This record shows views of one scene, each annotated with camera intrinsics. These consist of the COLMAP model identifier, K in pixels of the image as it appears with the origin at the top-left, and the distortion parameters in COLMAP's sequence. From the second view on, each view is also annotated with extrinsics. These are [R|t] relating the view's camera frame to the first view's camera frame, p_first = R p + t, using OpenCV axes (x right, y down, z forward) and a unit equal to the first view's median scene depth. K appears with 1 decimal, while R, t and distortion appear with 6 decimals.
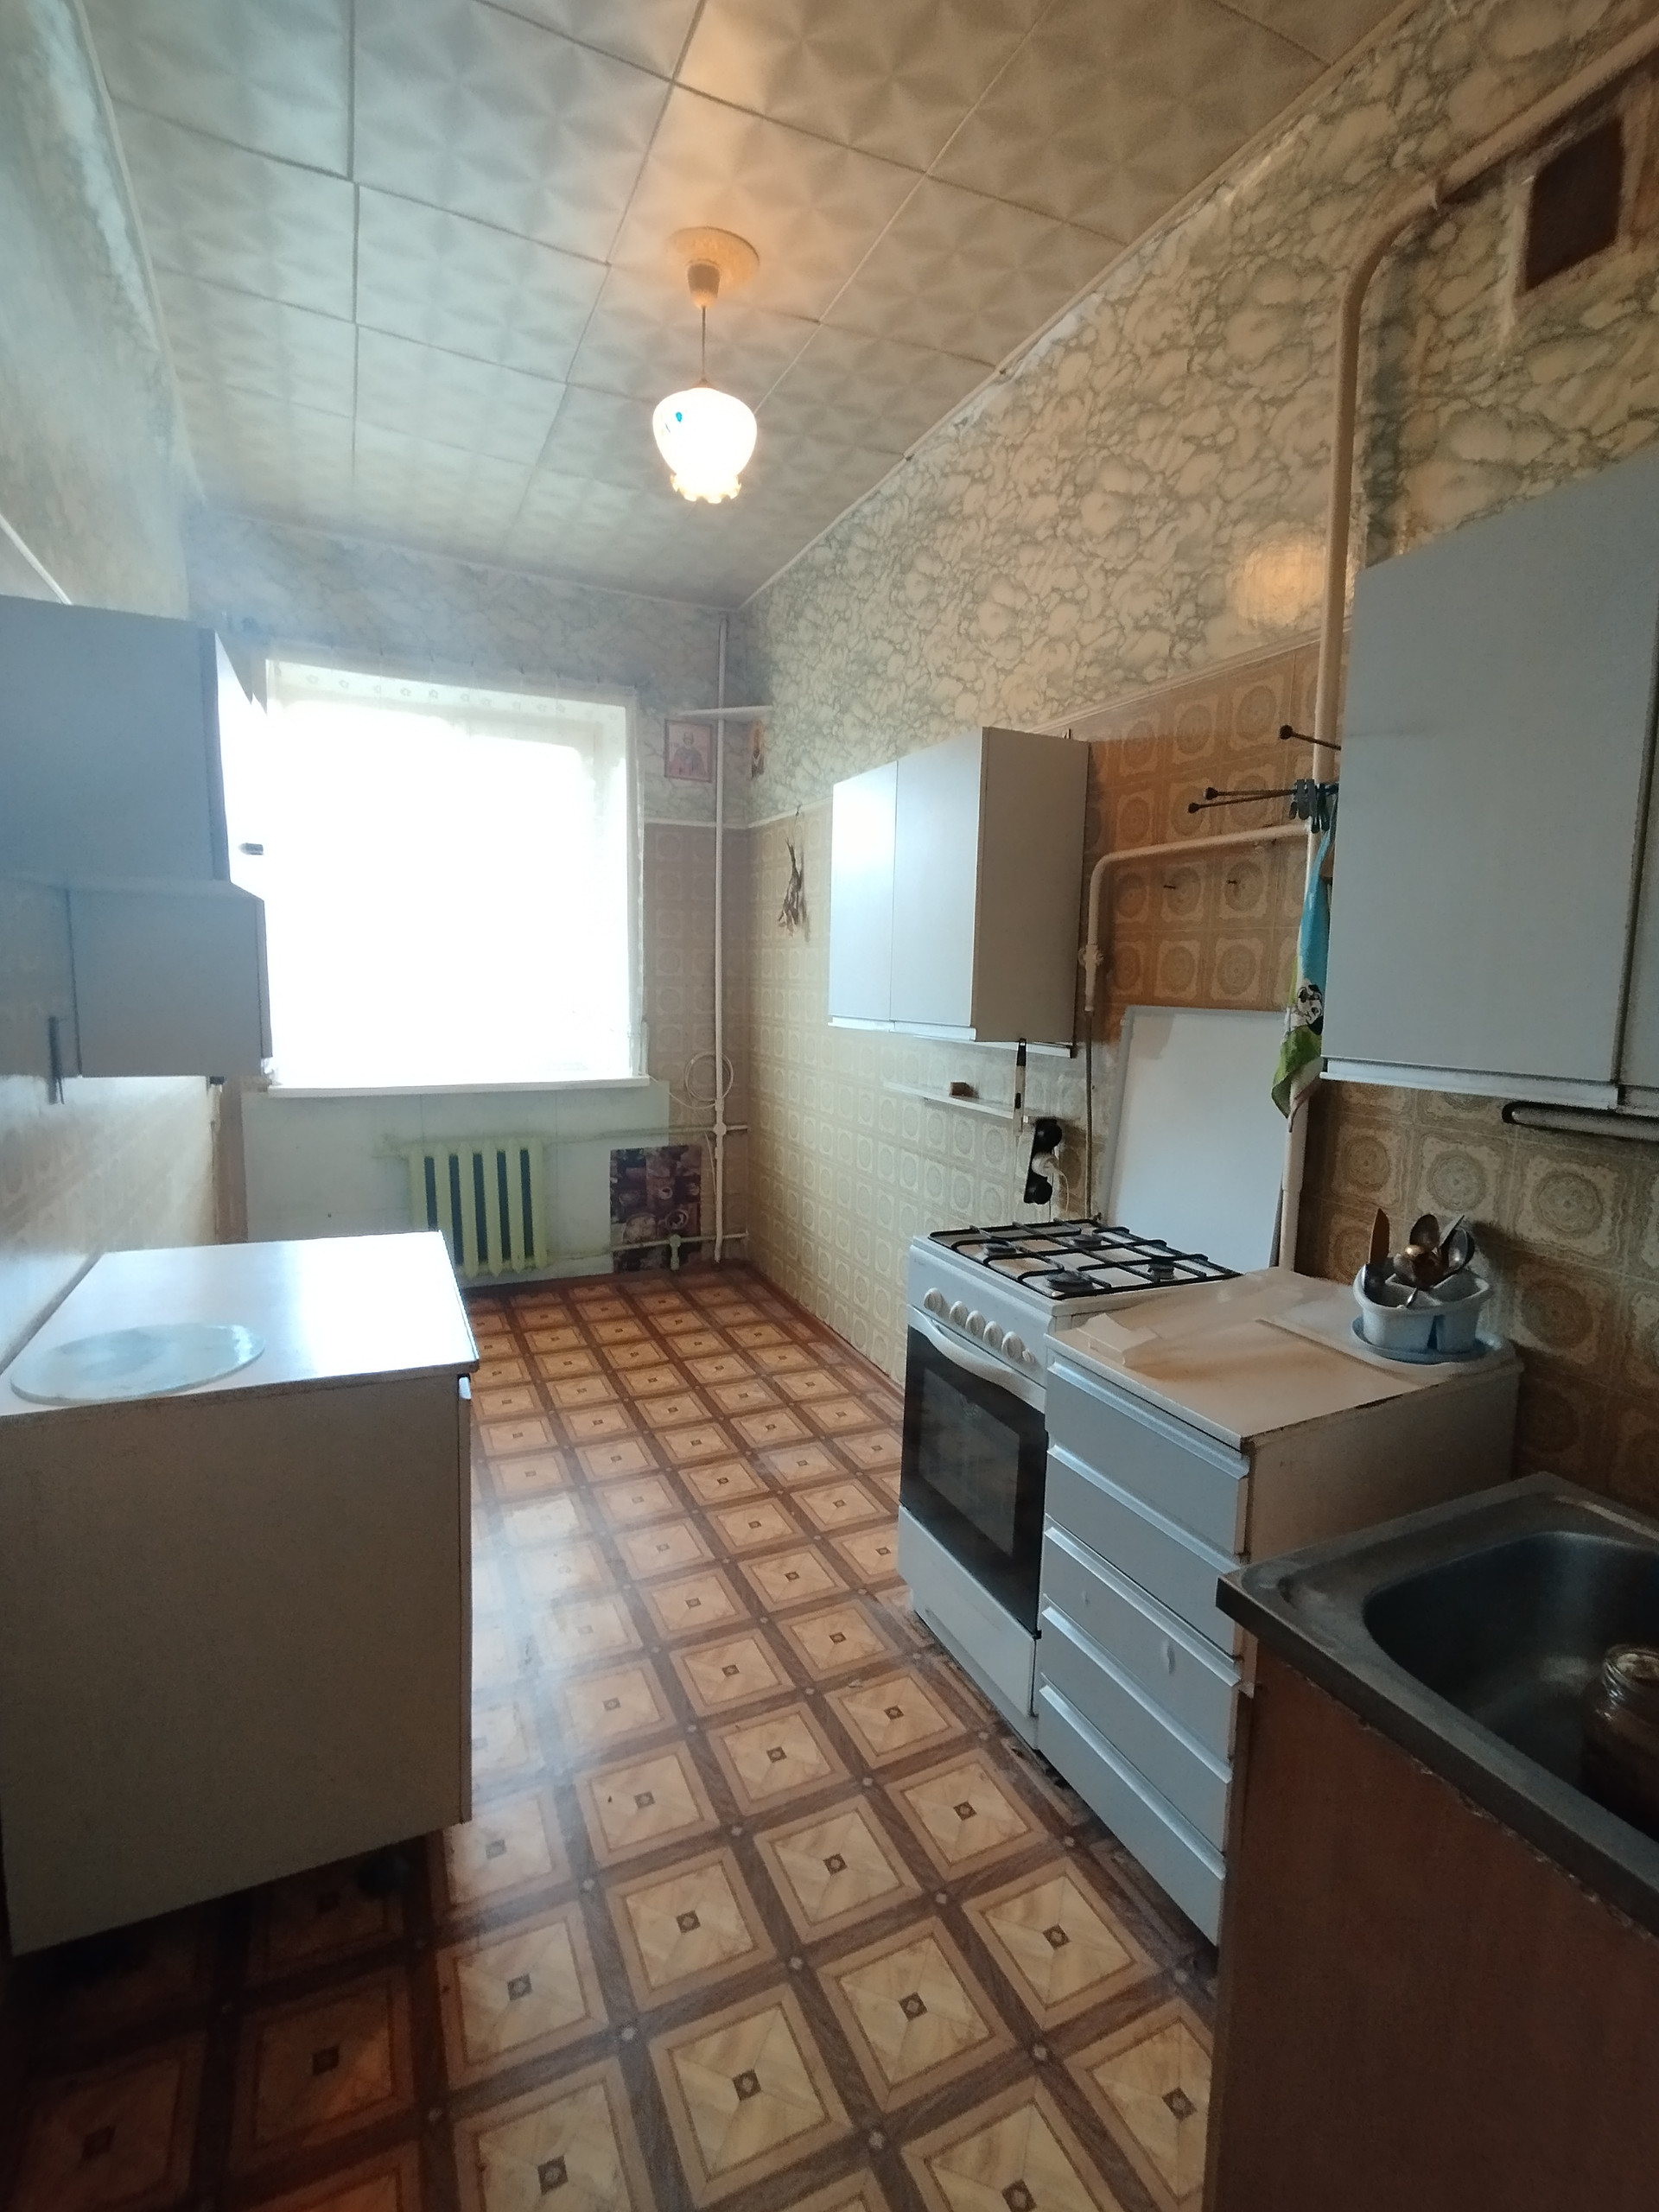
lens RADIAL K [[1022.8, 0, 840.6], [0, 1022.8, 1110.7], [0, 0, 1]] dist [0.012259, -0.004506]
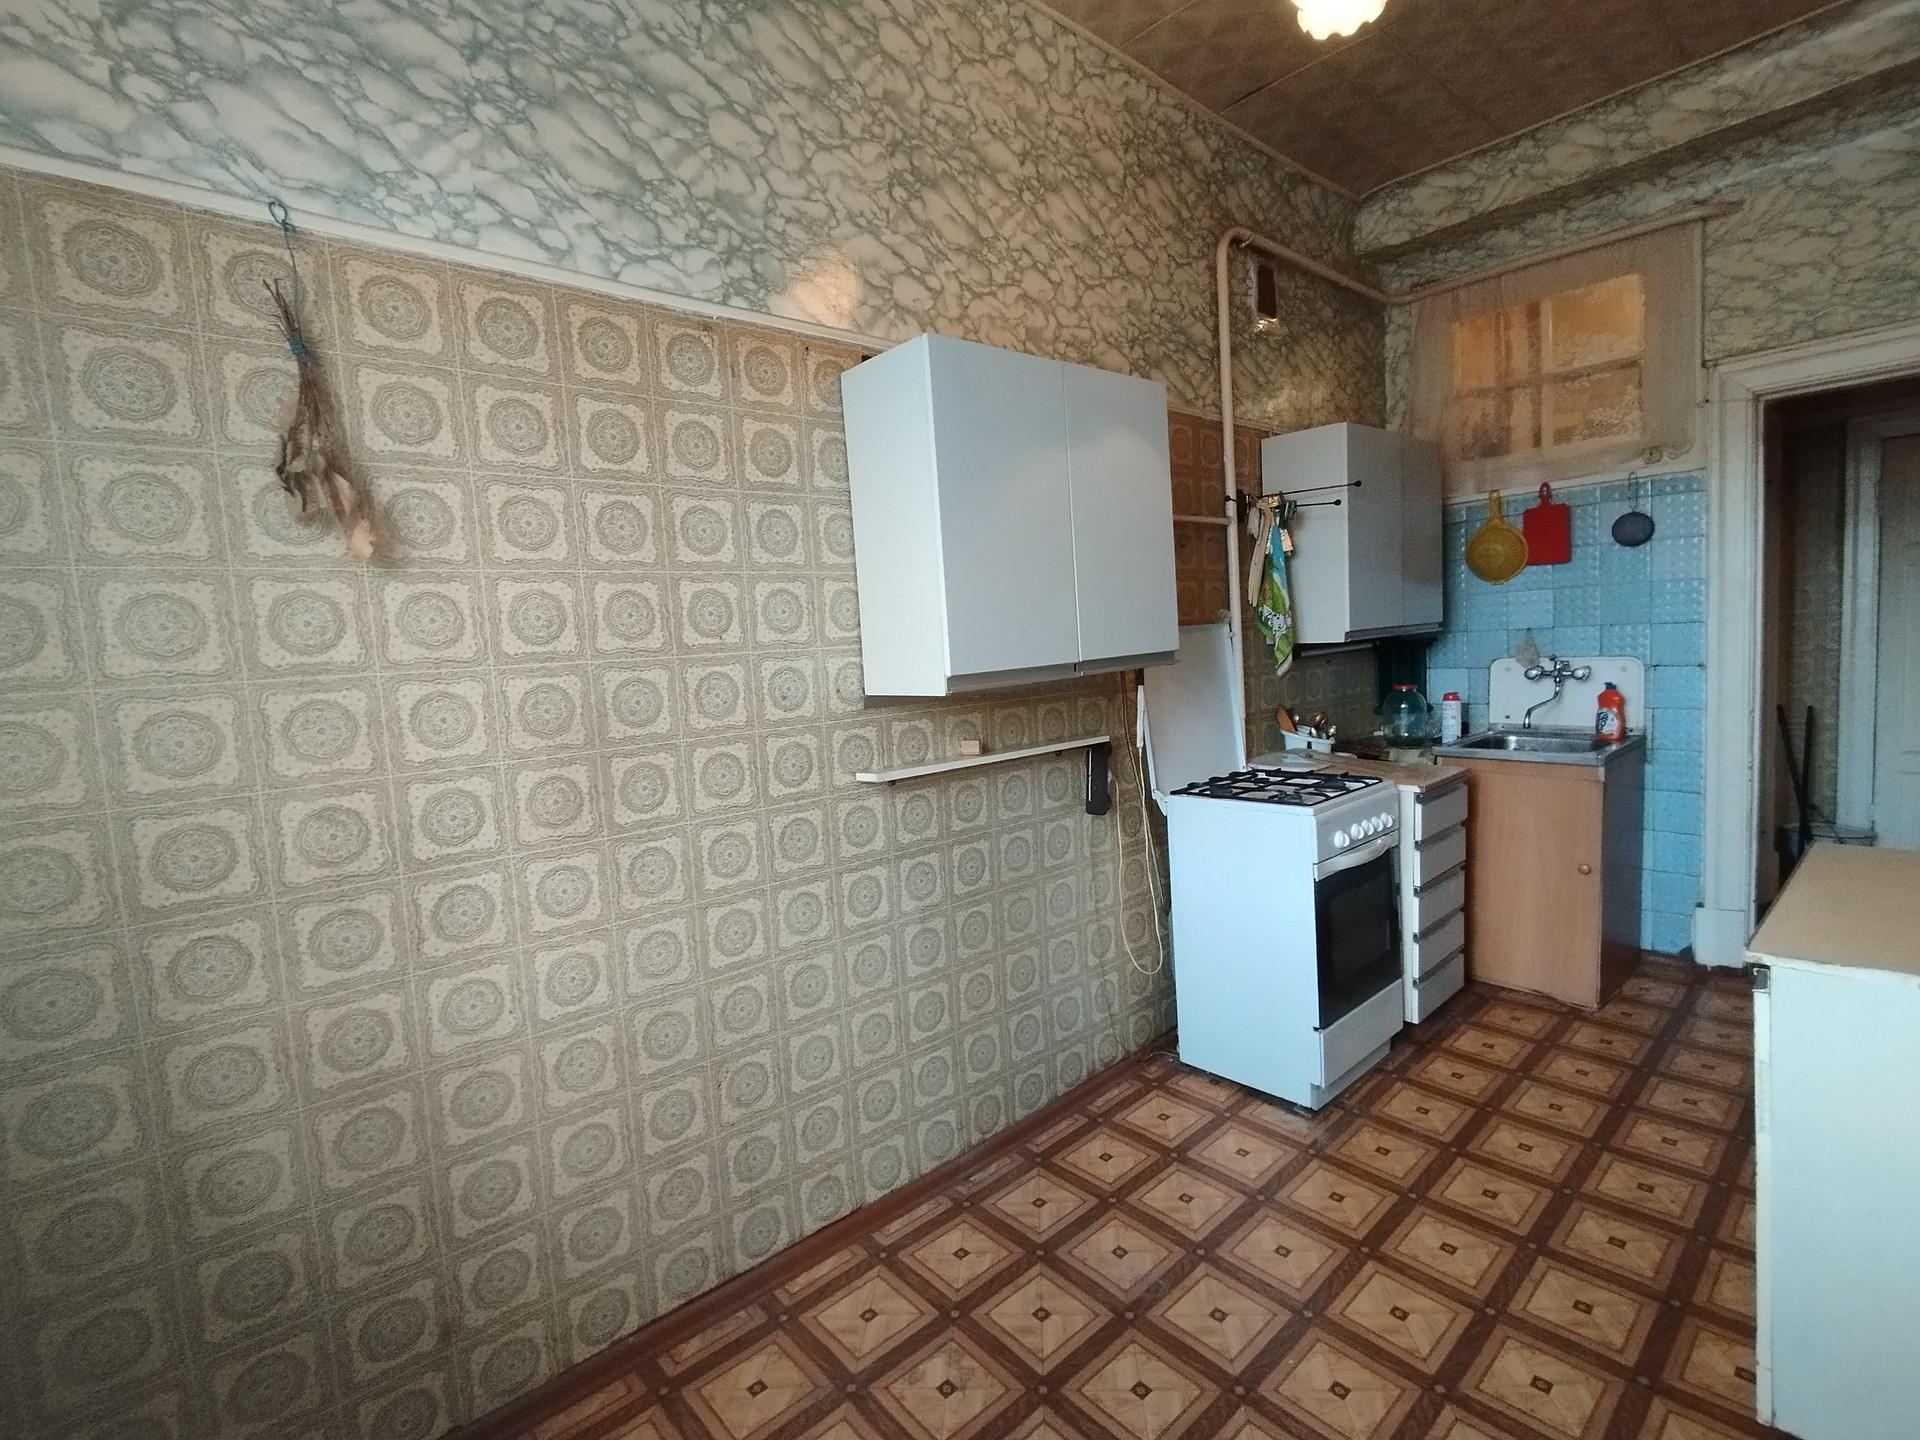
lens RADIAL K [[887.8, 0, 955.3], [0, 887.8, 714.7], [0, 0, 1]] dist [0.012259, -0.004506]
pose [[-0.279765, -0.094635, 0.955393, -0.723523], [0.176049, 0.973200, 0.147951, -0.198041], [-0.943789, 0.209587, -0.255607, 1.460557]]
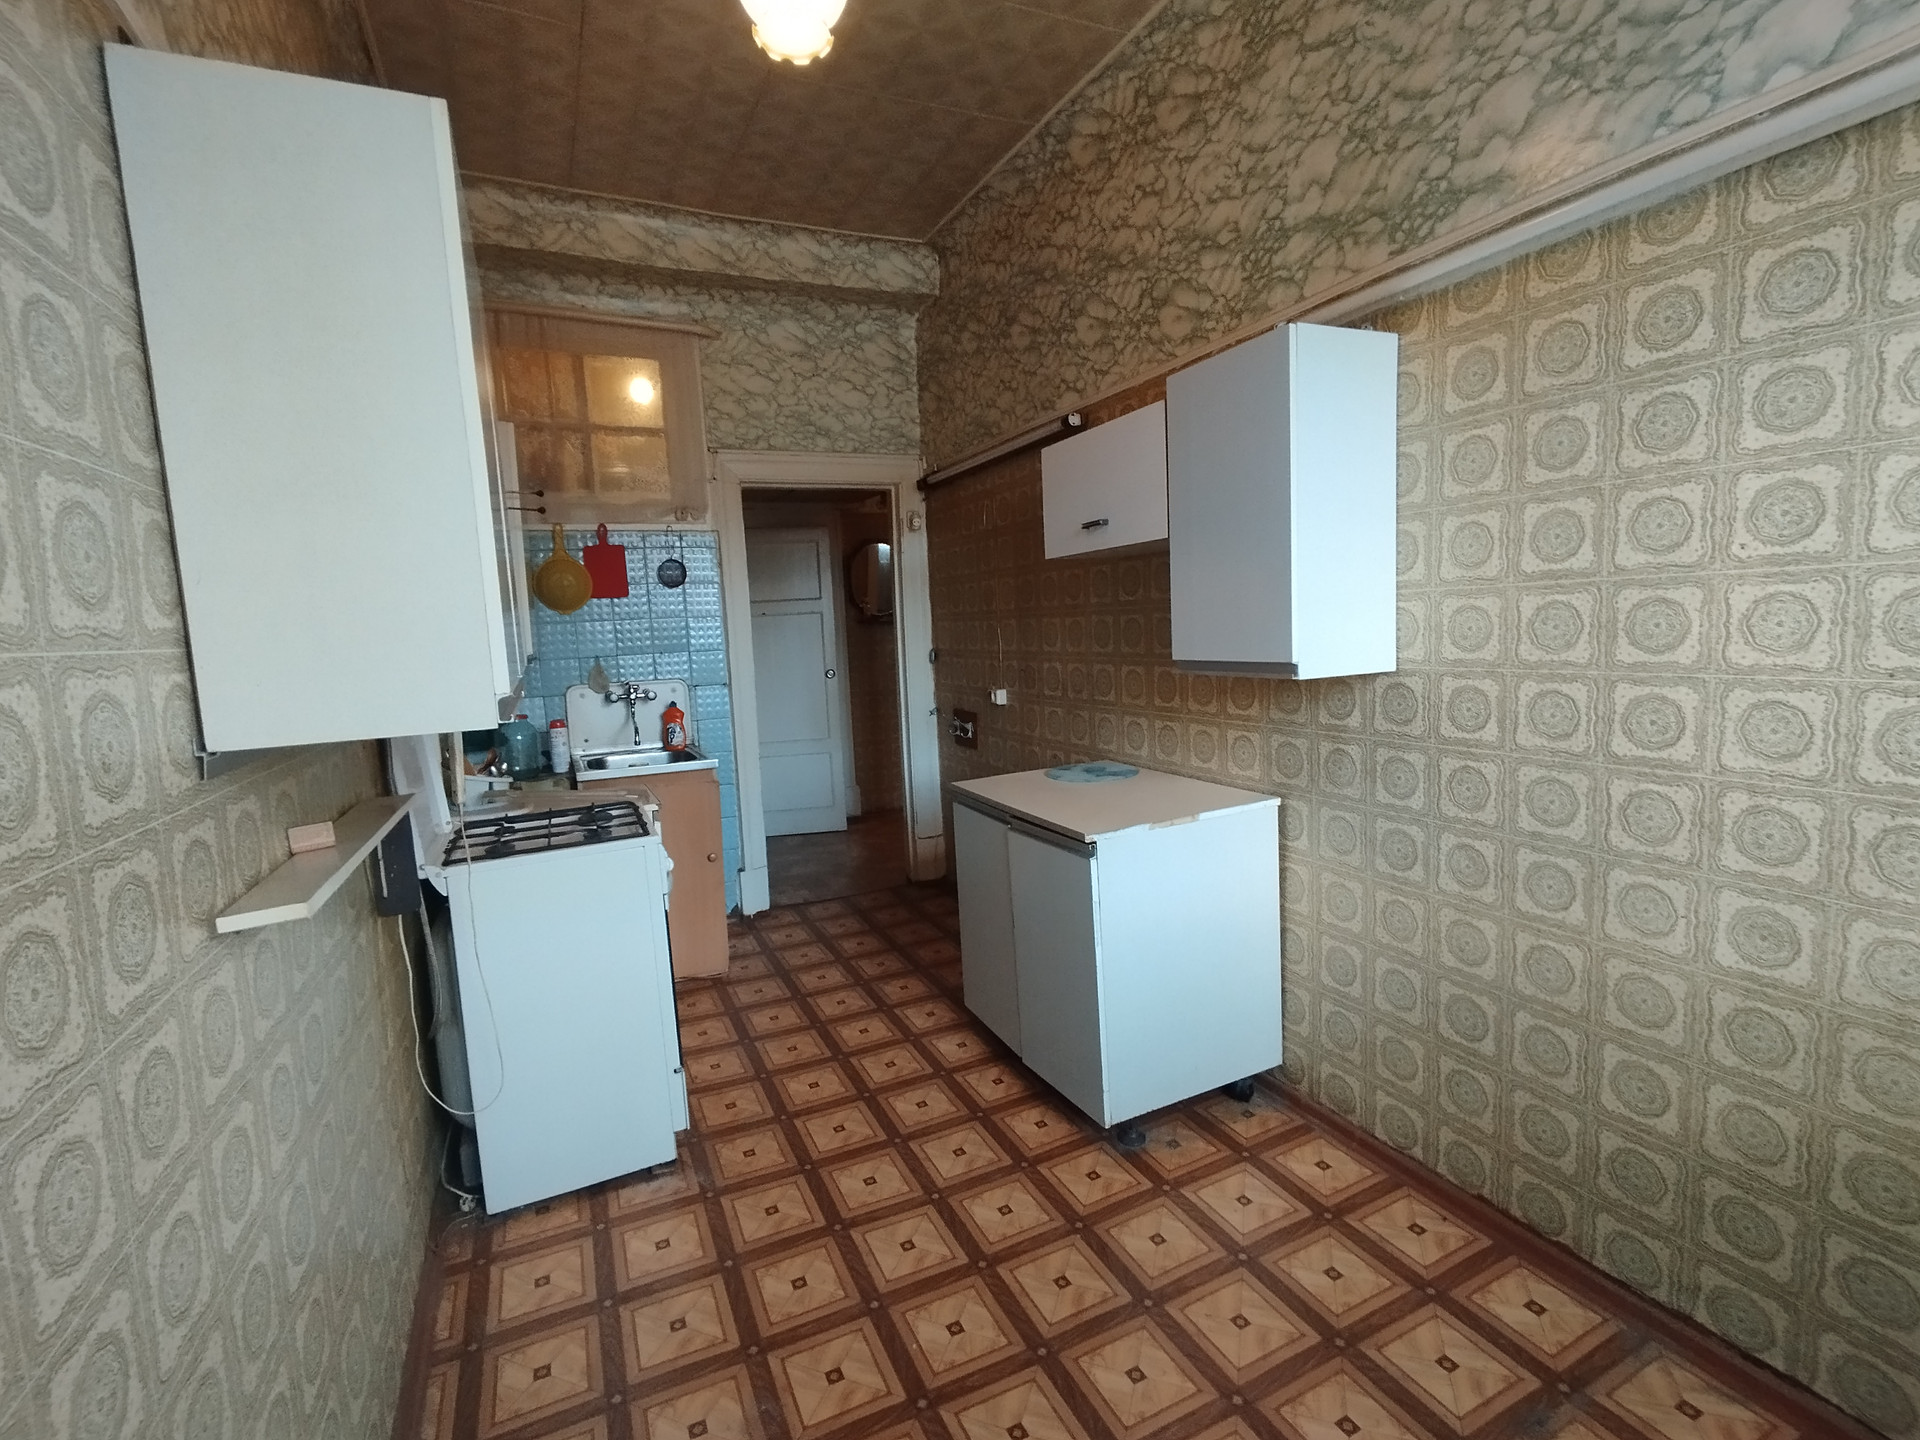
lens RADIAL K [[887.8, 0, 958.0], [0, 887.8, 717.4], [0, 0, 1]] dist [0.012259, -0.004506]
pose [[-0.999791, 0.018768, 0.008098, -0.246053], [0.020159, 0.970820, 0.238960, -0.210982], [-0.003377, 0.239074, -0.970996, 1.701897]]
